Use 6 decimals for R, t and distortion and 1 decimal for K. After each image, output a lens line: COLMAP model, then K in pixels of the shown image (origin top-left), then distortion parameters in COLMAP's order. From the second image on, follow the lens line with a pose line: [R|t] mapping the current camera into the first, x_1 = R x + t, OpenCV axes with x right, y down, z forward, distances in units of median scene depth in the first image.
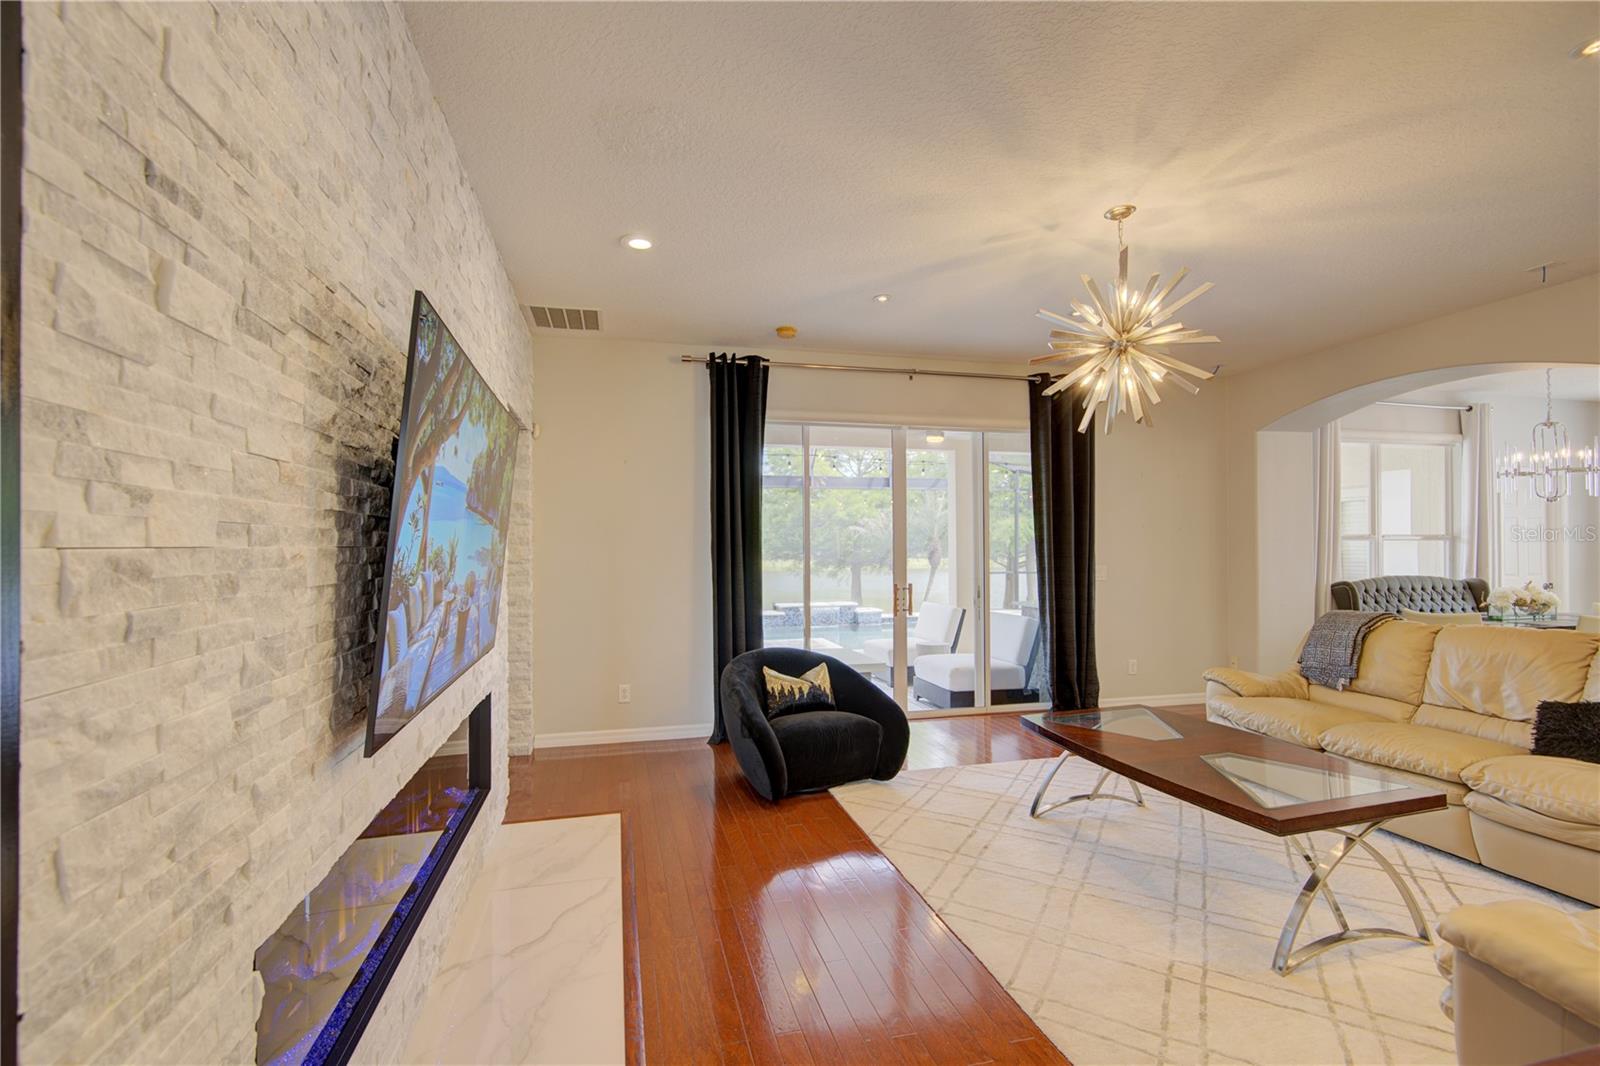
lens RADIAL K [[717.9, 0, 786.4], [0, 717.9, 539.0], [0, 0, 1]] dist [-0.000690, -0.001298]
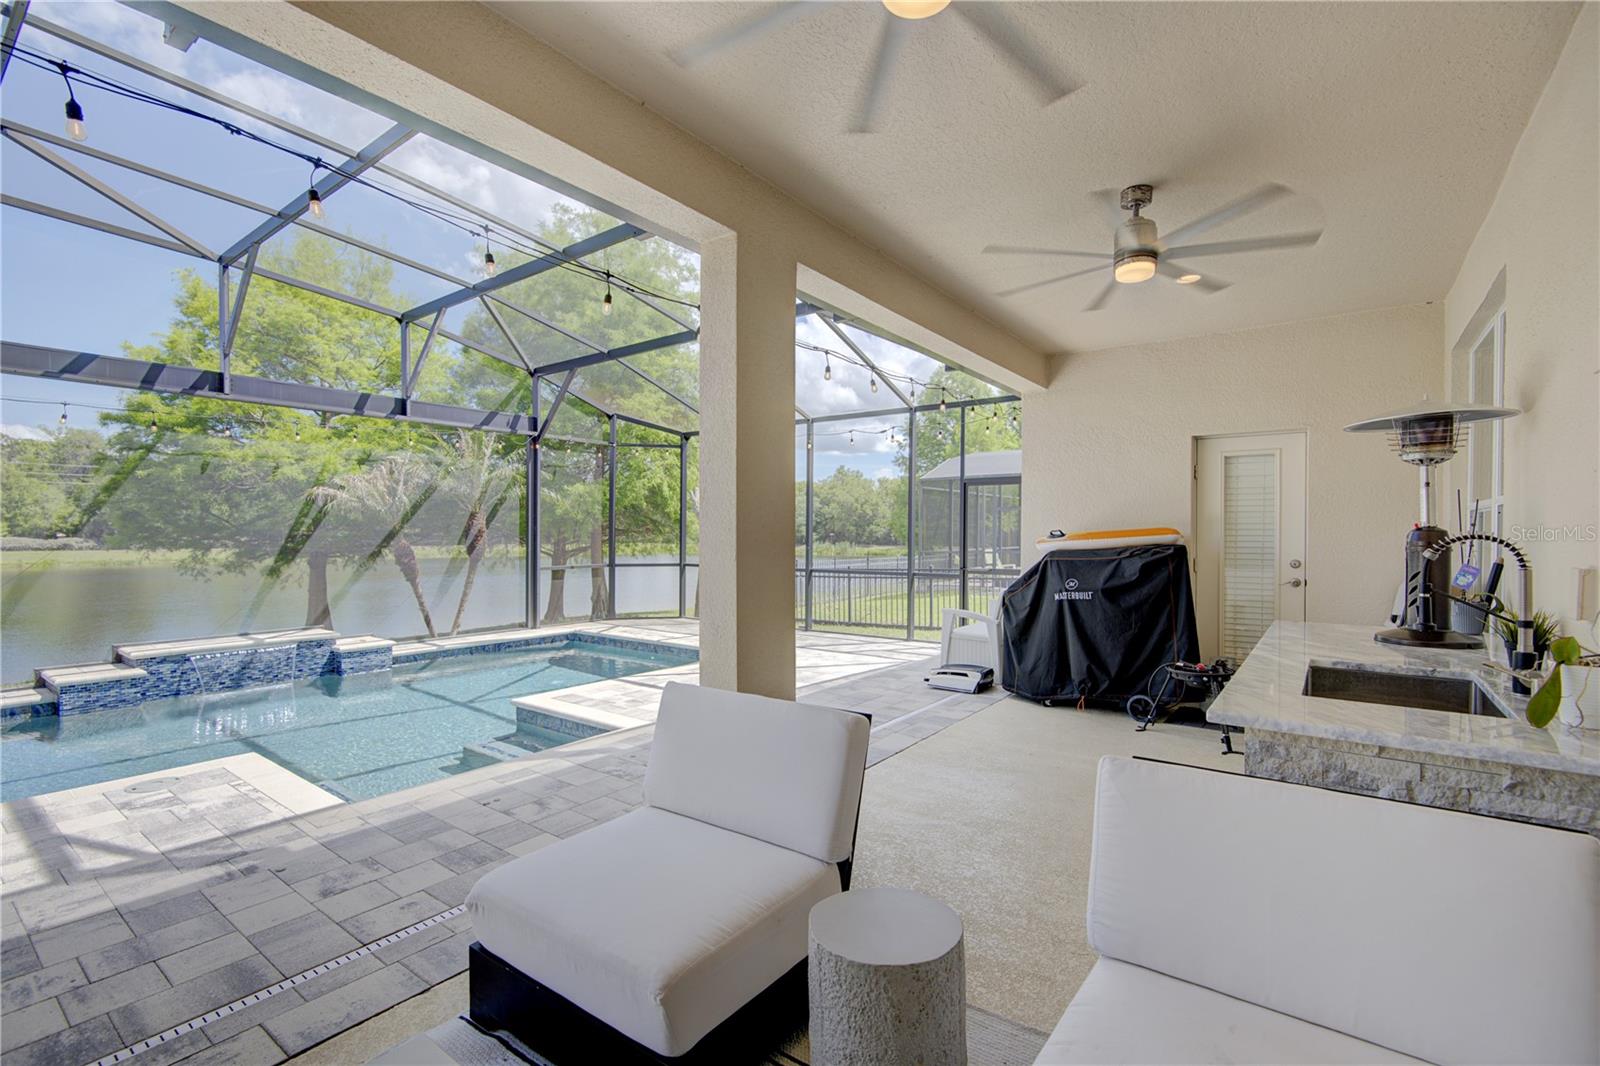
lens RADIAL K [[717.9, 0, 794.9], [0, 717.9, 540.1], [0, 0, 1]] dist [-0.000690, -0.001298]
pose [[0.764429, -0.001448, 0.644706, 0.050813], [-0.012377, 0.999780, 0.016921, 0.030709], [-0.644589, -0.020914, 0.764243, 1.144993]]
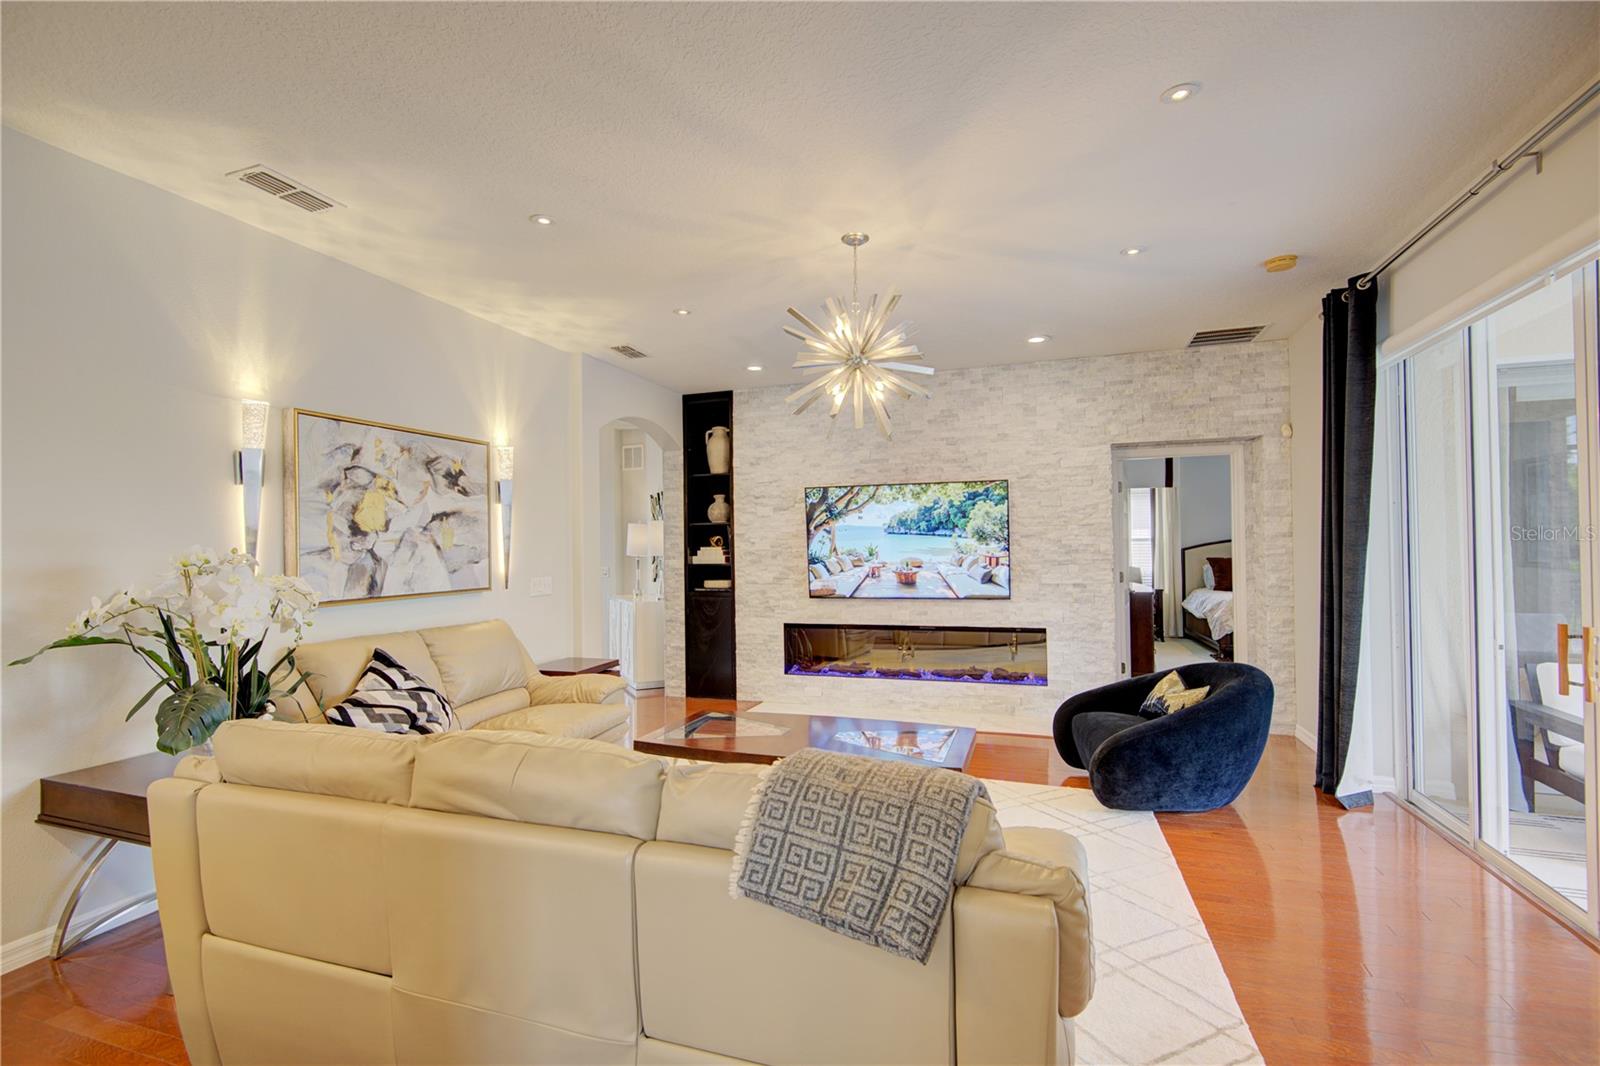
lens RADIAL K [[717.9, 0, 792.6], [0, 717.9, 539.2], [0, 0, 1]] dist [-0.000690, -0.001298]
pose [[-0.540446, 0.000638, -0.841379, 0.812724], [0.025542, 0.999551, -0.015648, 0.004190], [0.840991, -0.029948, -0.540219, 0.853199]]
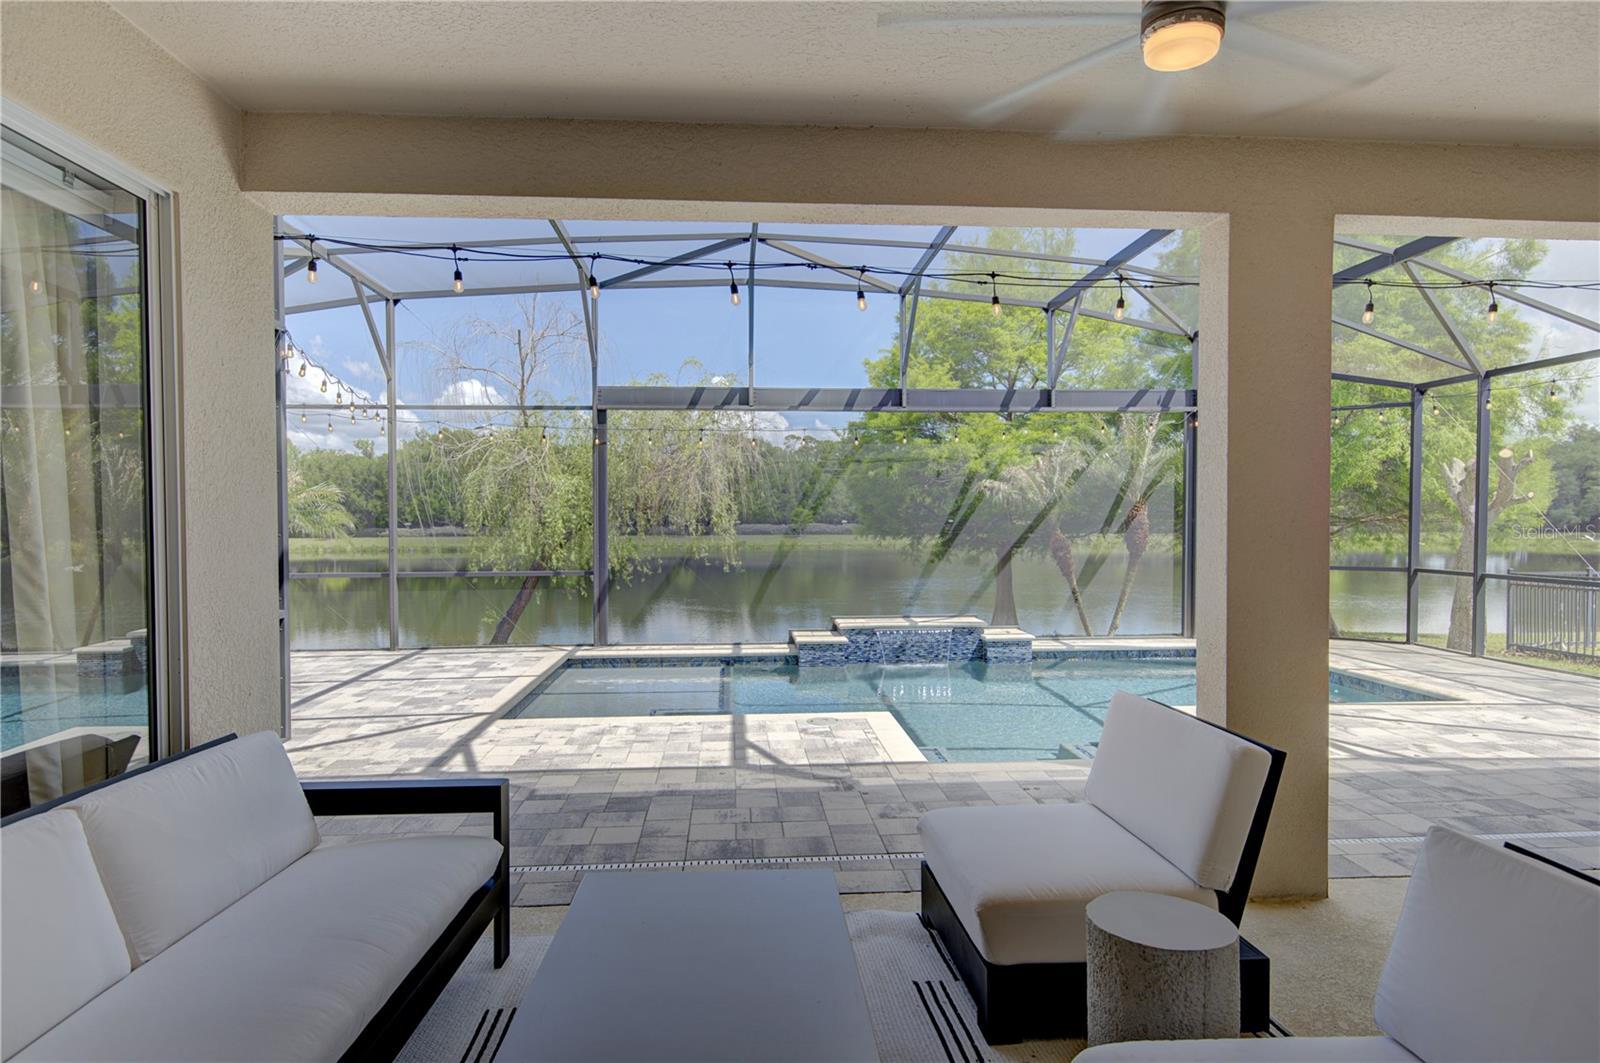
lens RADIAL K [[876.2, 0, 788.8], [0, 876.2, 546.4], [0, 0, 1]] dist [0.005880, -0.007998]
pose [[0.986944, 0.005148, -0.160982, 0.165987], [0.002030, 0.999012, 0.044394, 0.008731], [0.161051, -0.044141, 0.985958, 0.941744]]
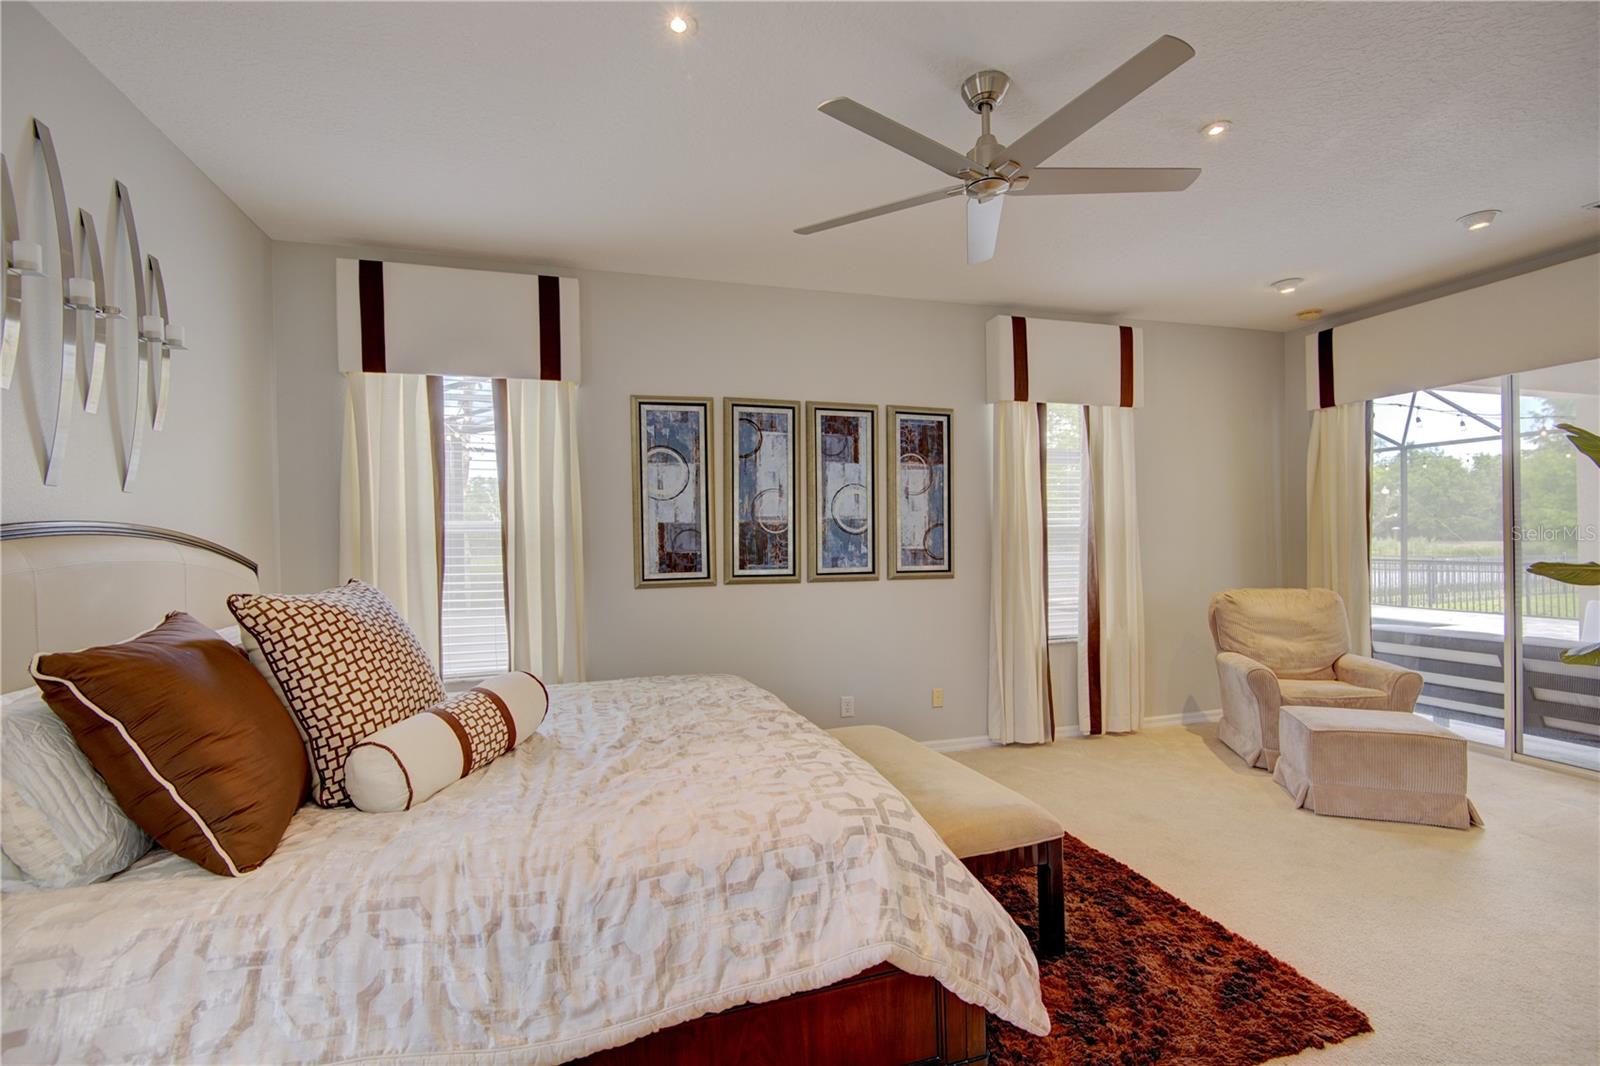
lens RADIAL K [[717.9, 0, 785.2], [0, 717.9, 537.9], [0, 0, 1]] dist [-0.000690, -0.001298]
pose [[0.998123, -0.012377, 0.059970, -1.194883], [0.011463, 0.999813, 0.015547, 0.003152], [-0.060151, -0.014830, 0.998079, 0.440210]]
